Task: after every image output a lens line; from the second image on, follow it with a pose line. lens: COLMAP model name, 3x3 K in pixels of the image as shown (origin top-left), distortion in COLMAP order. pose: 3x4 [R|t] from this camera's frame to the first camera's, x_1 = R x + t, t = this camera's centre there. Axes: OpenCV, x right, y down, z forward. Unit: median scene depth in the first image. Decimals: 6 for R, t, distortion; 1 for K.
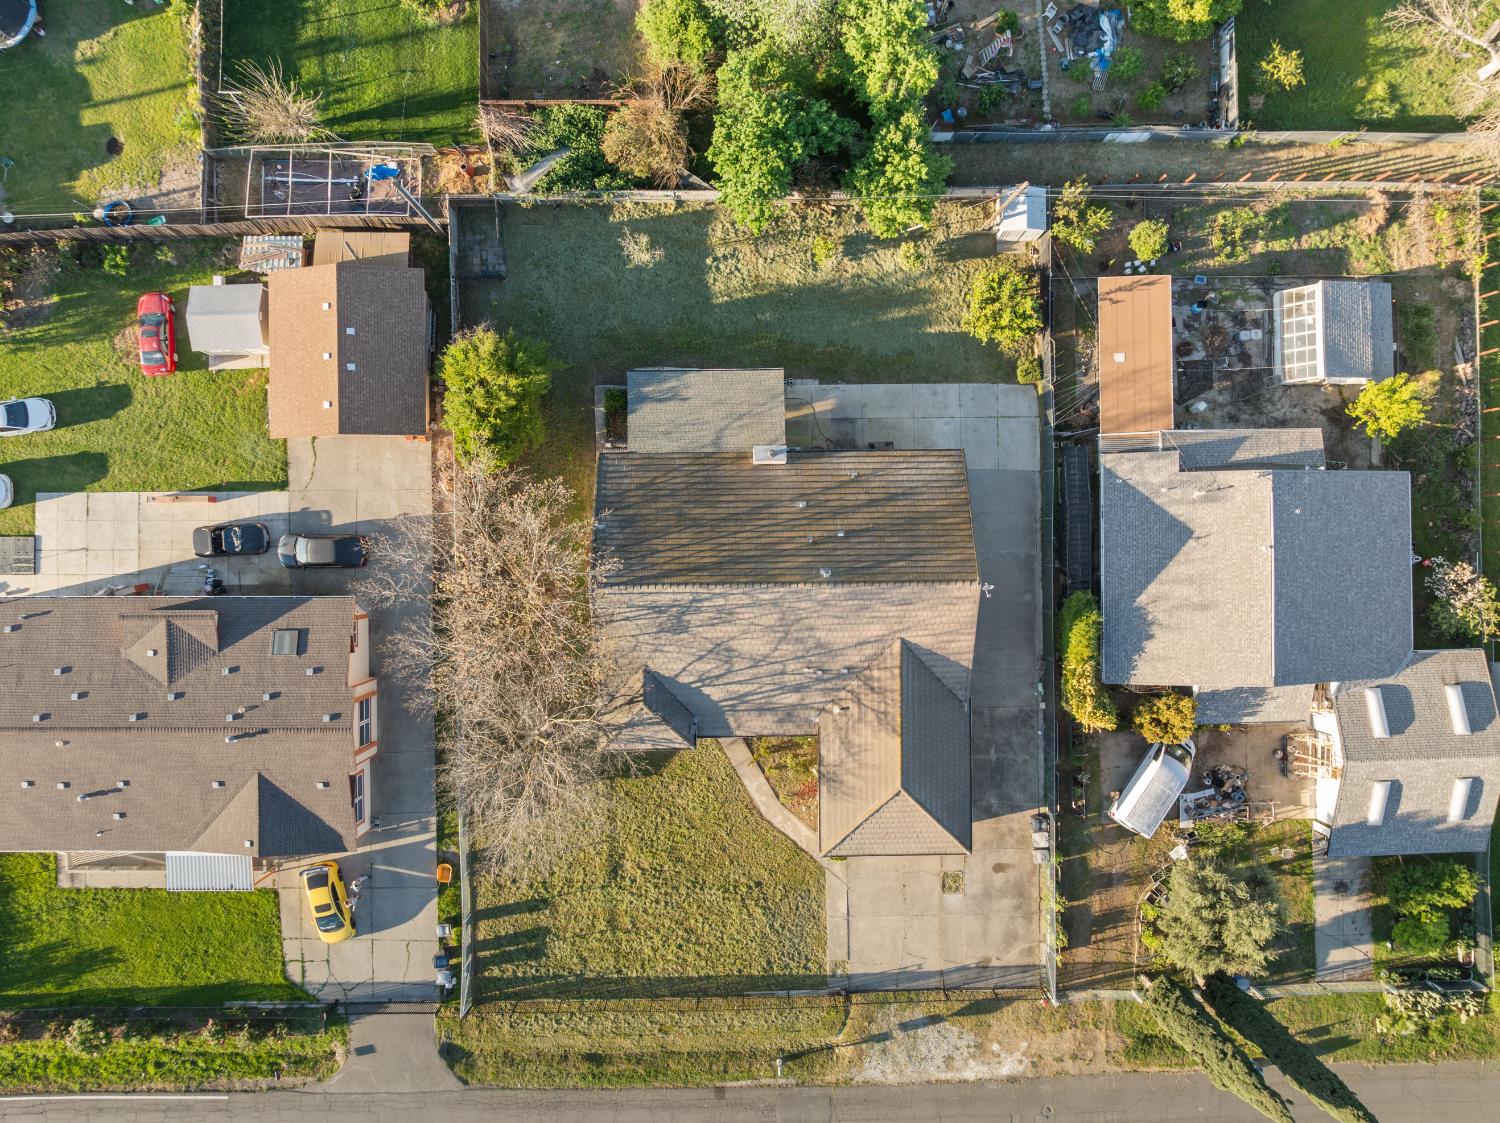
lens RADIAL K [[1058.6, 0, 742.5], [0, 1058.6, 553.7], [0, 0, 1]] dist [-0.046088, 0.013149]
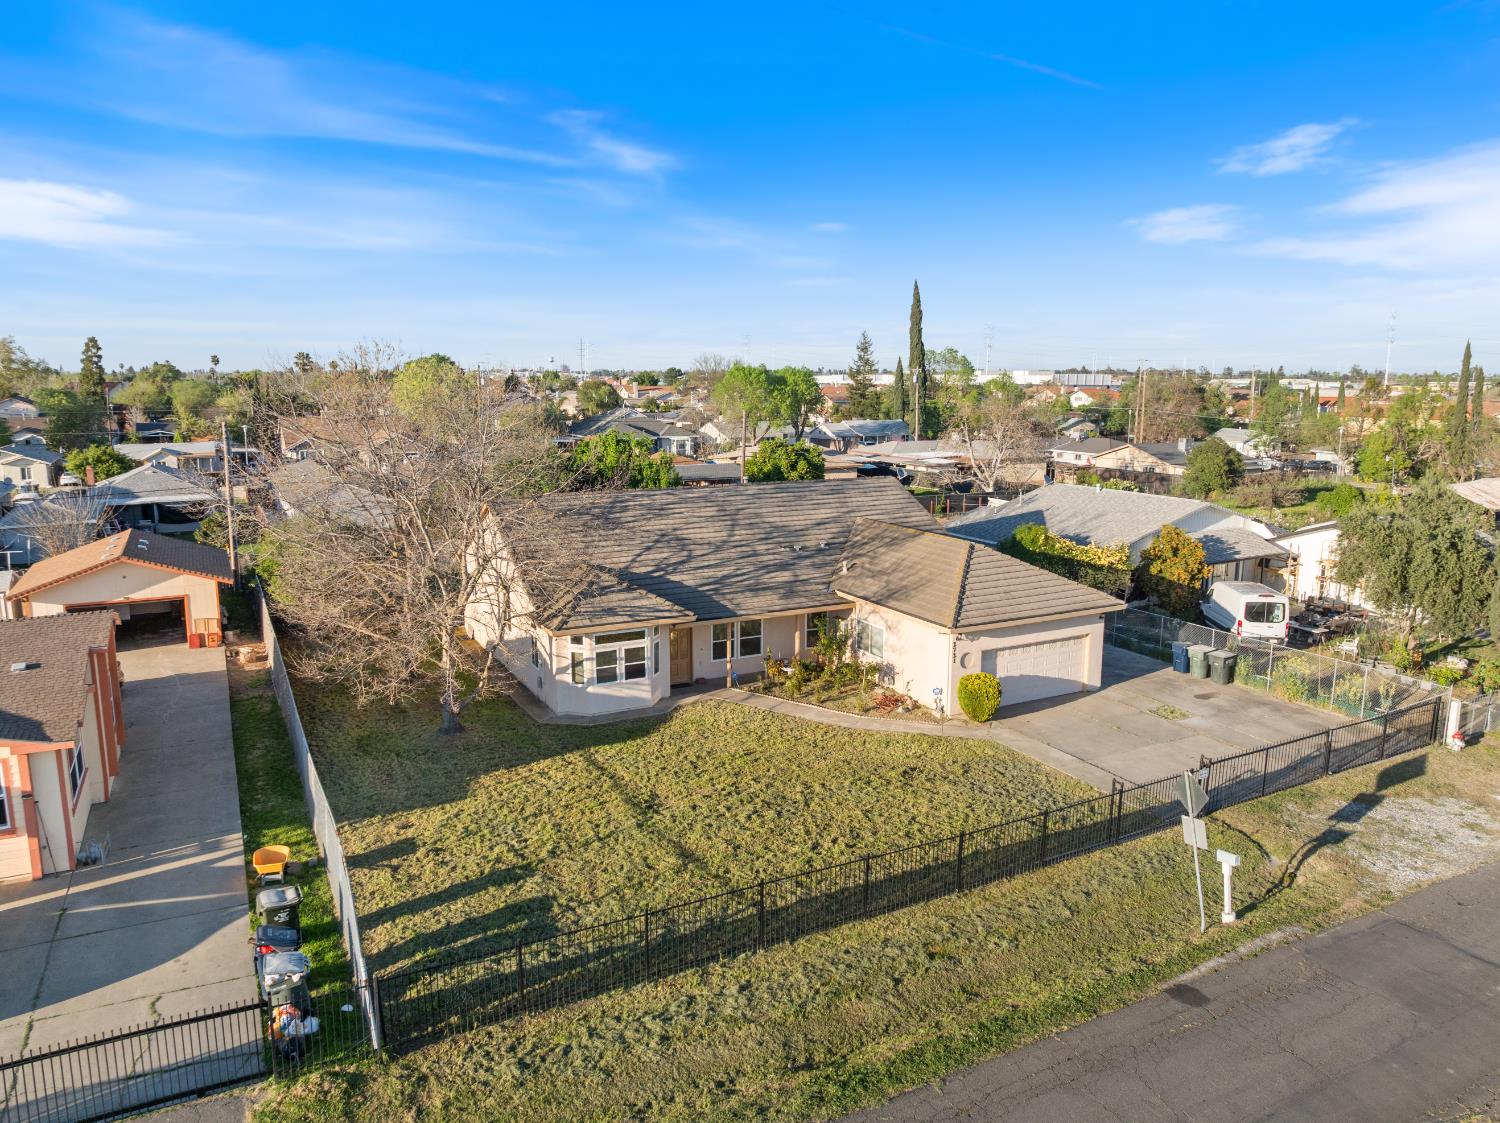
lens RADIAL K [[1058.6, 0, 754.7], [0, 1058.6, 561.8], [0, 0, 1]] dist [-0.046088, 0.013149]
pose [[0.889565, -0.085612, 0.448715, -0.285228], [0.456679, 0.143168, -0.878036, 0.728919], [0.010929, 0.985989, 0.166455, 0.807197]]
